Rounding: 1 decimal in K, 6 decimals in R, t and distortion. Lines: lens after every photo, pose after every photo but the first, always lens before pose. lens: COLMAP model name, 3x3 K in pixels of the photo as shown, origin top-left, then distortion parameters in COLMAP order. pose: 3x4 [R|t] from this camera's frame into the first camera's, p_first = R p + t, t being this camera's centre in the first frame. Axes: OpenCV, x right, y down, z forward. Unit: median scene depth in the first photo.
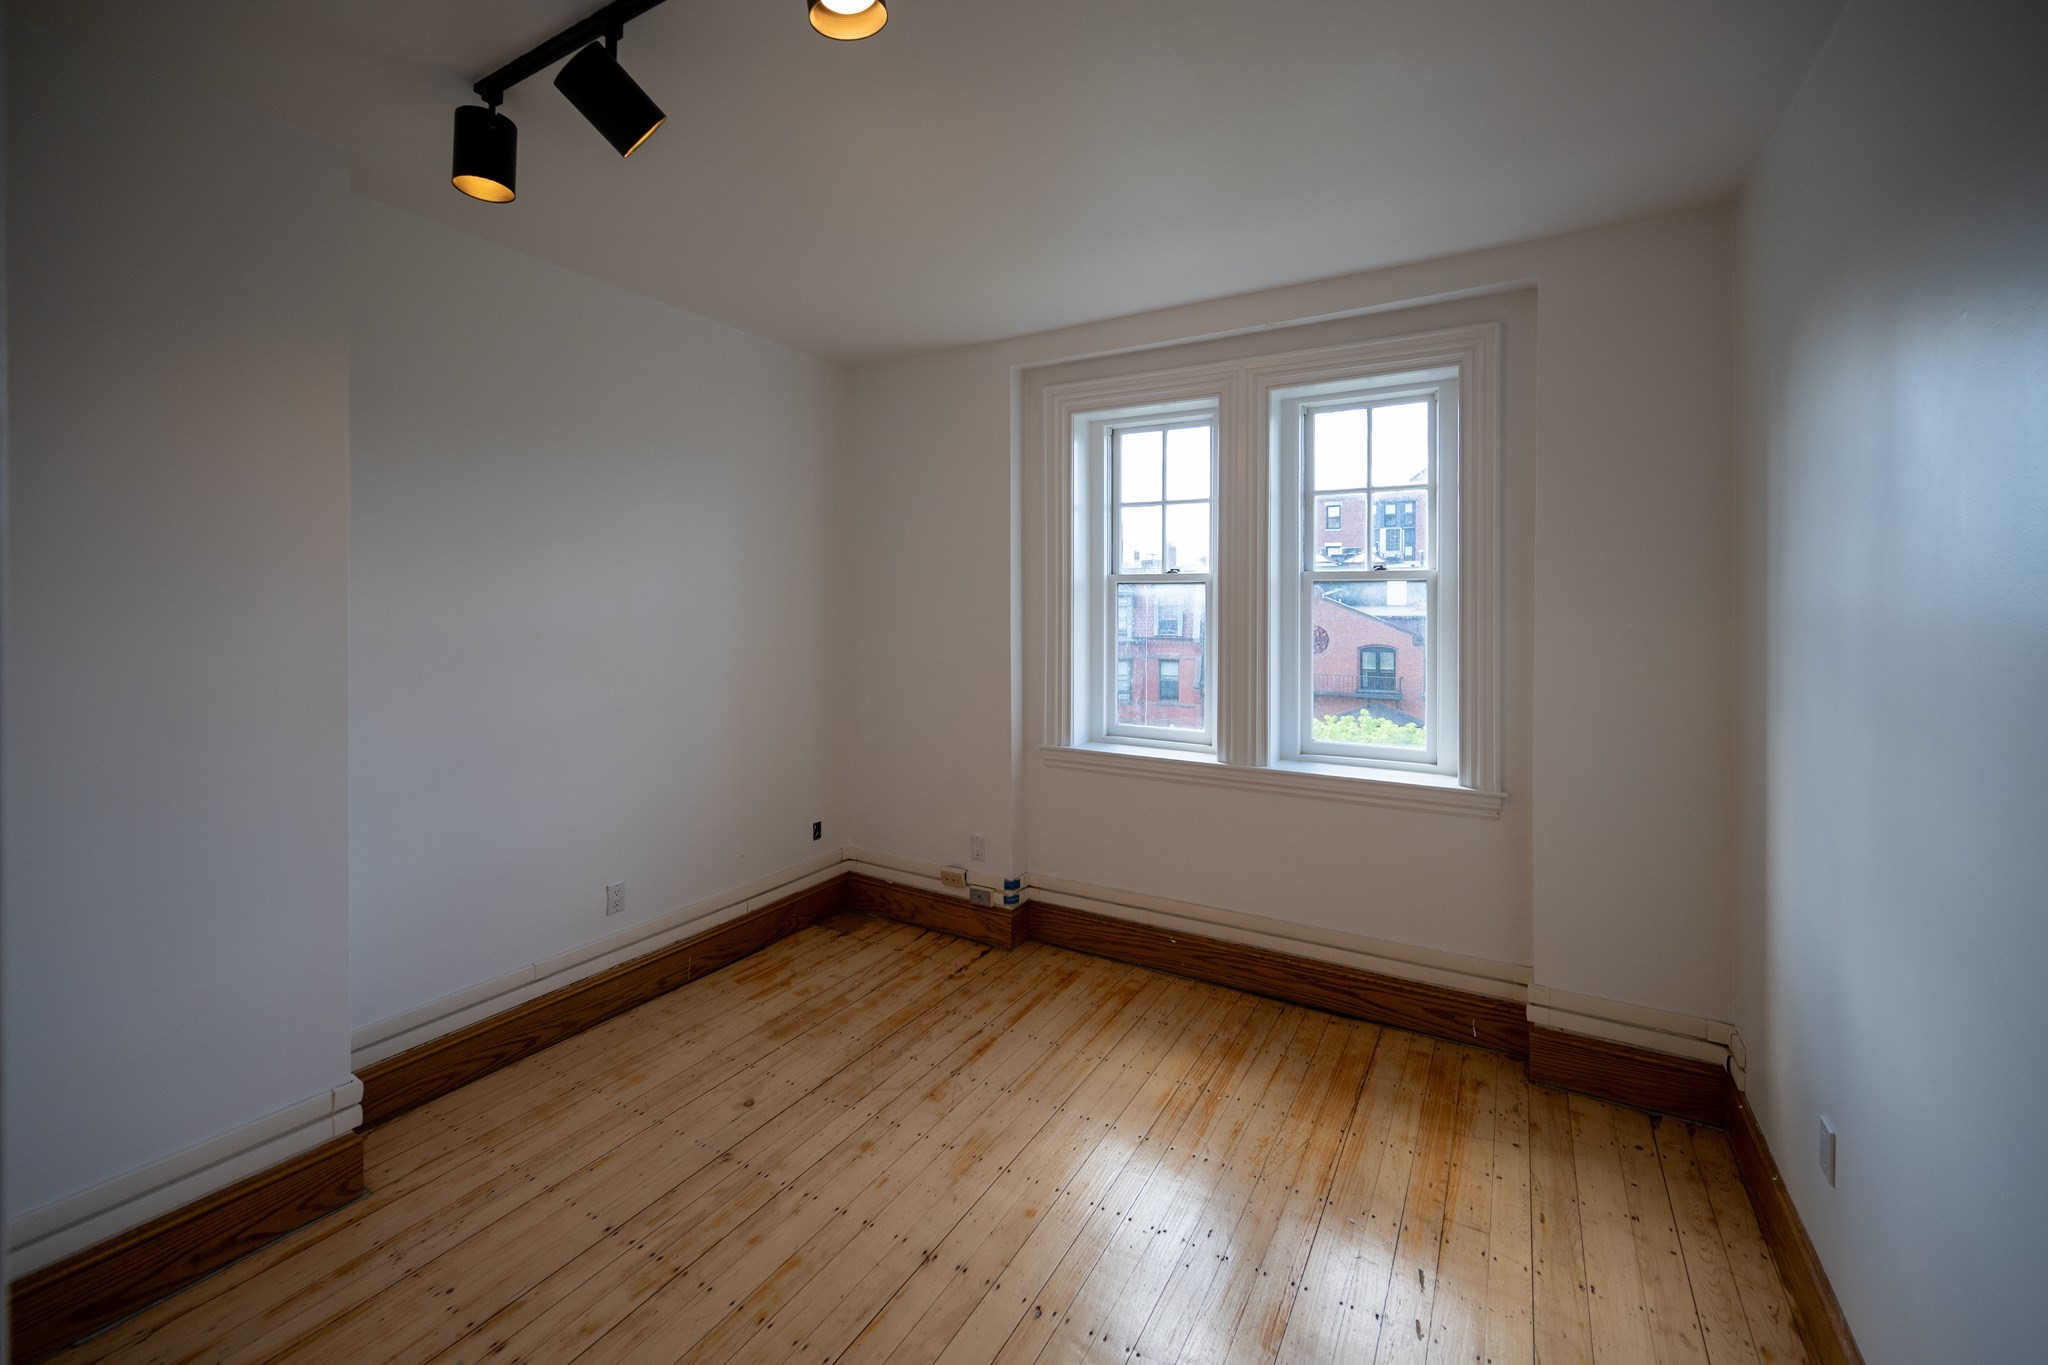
lens RADIAL K [[832.5, 0, 1026.6], [0, 832.5, 667.1], [0, 0, 1]] dist [0.001231, 0.000312]
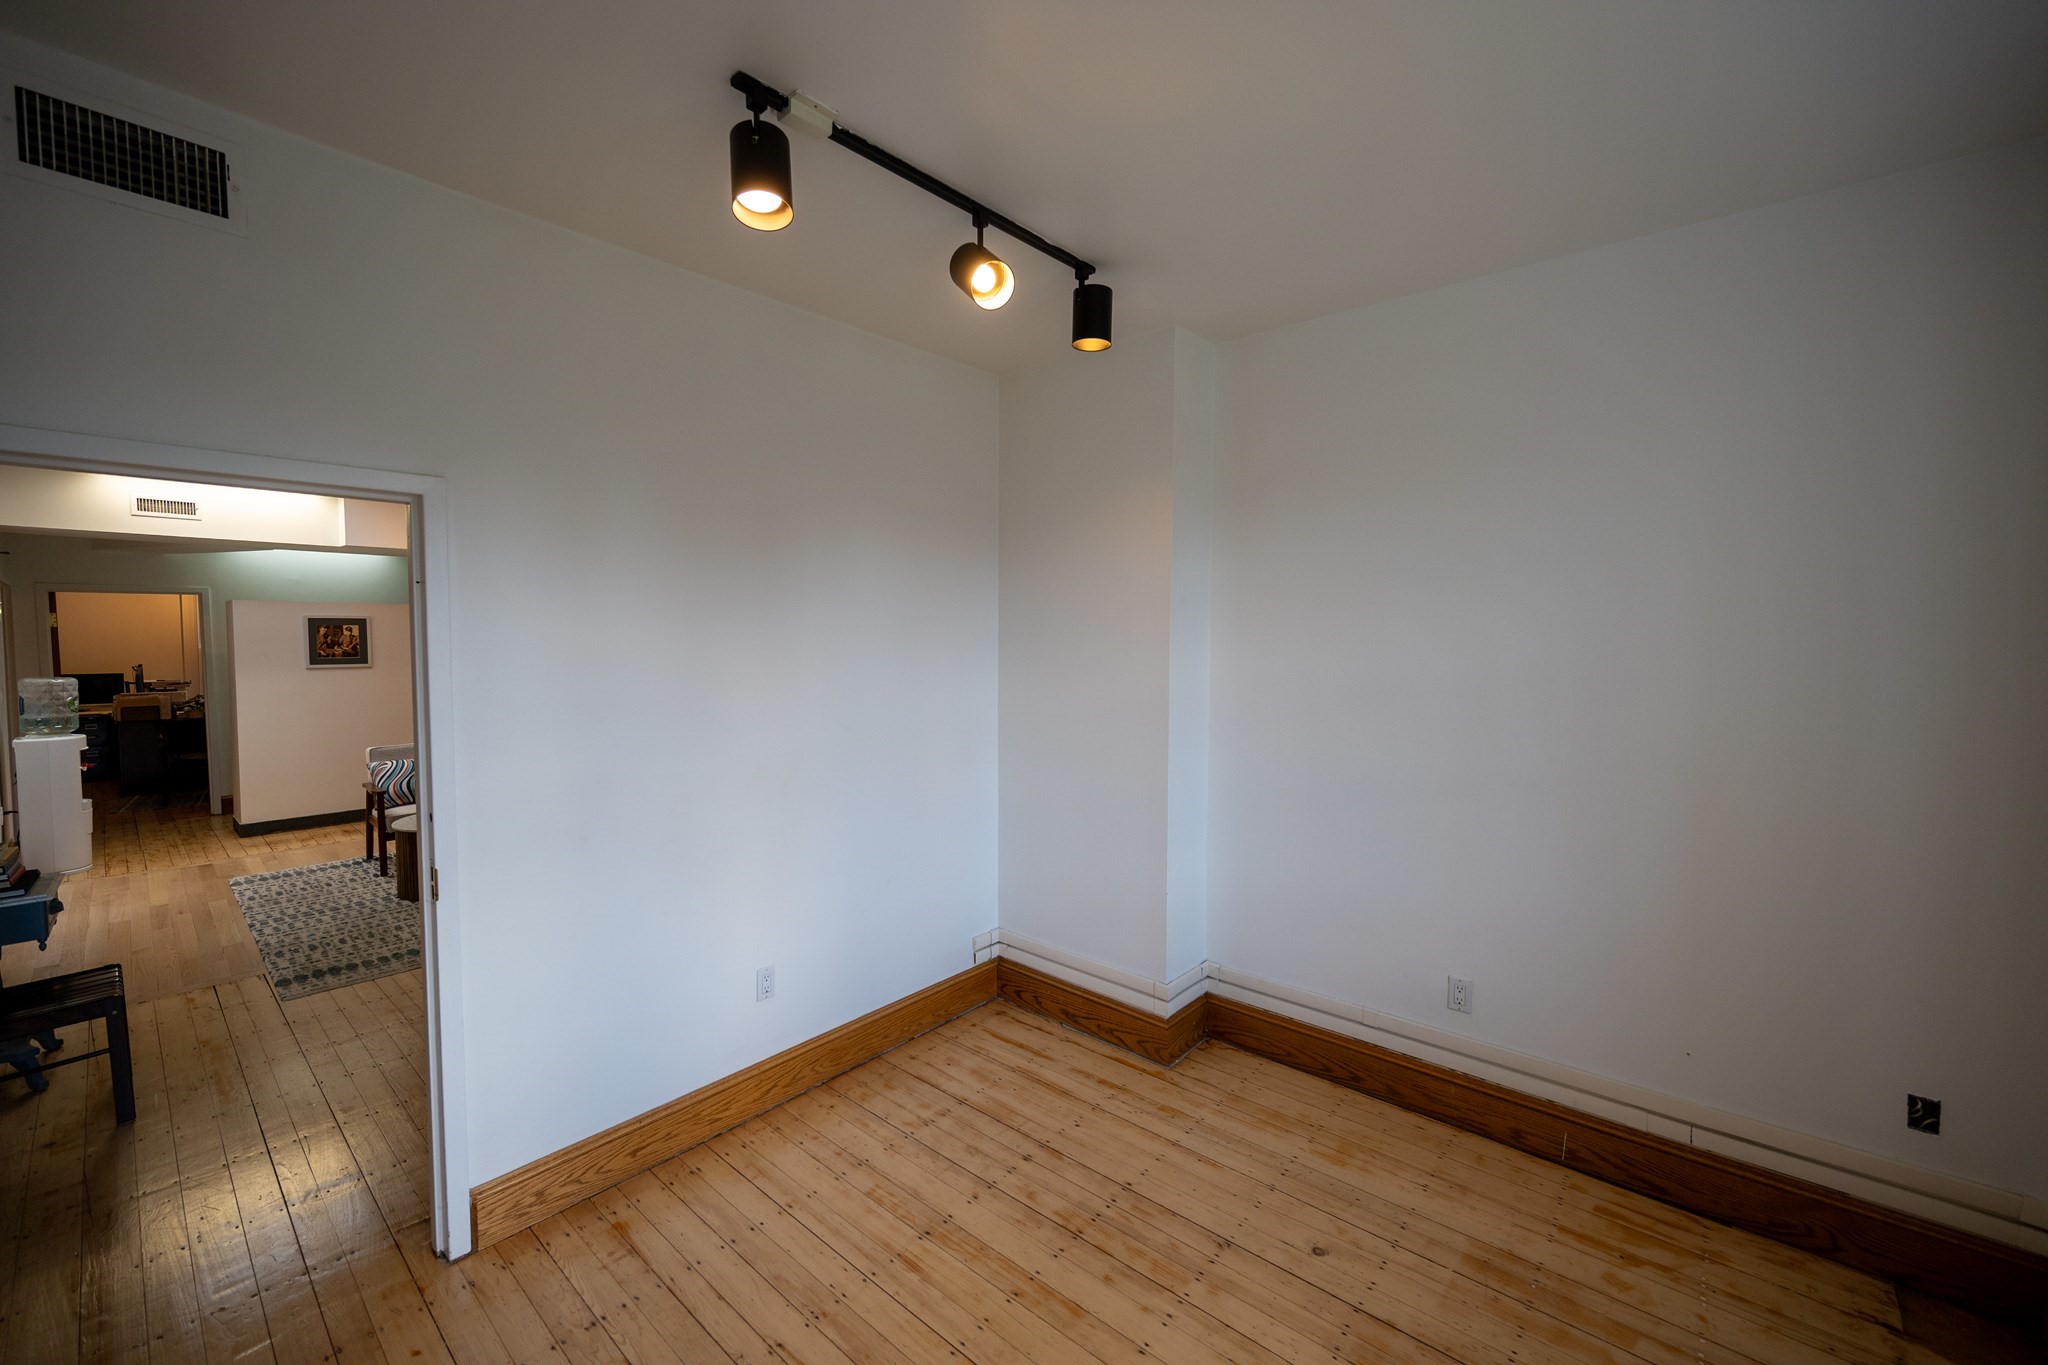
lens RADIAL K [[832.5, 0, 1025.0], [0, 832.5, 681.0], [0, 0, 1]] dist [0.001231, 0.000312]
pose [[-0.191682, 0.048269, -0.980269, 0.487336], [-0.082468, 0.994466, 0.065094, -0.080942], [0.977986, 0.093318, -0.186641, 0.739835]]
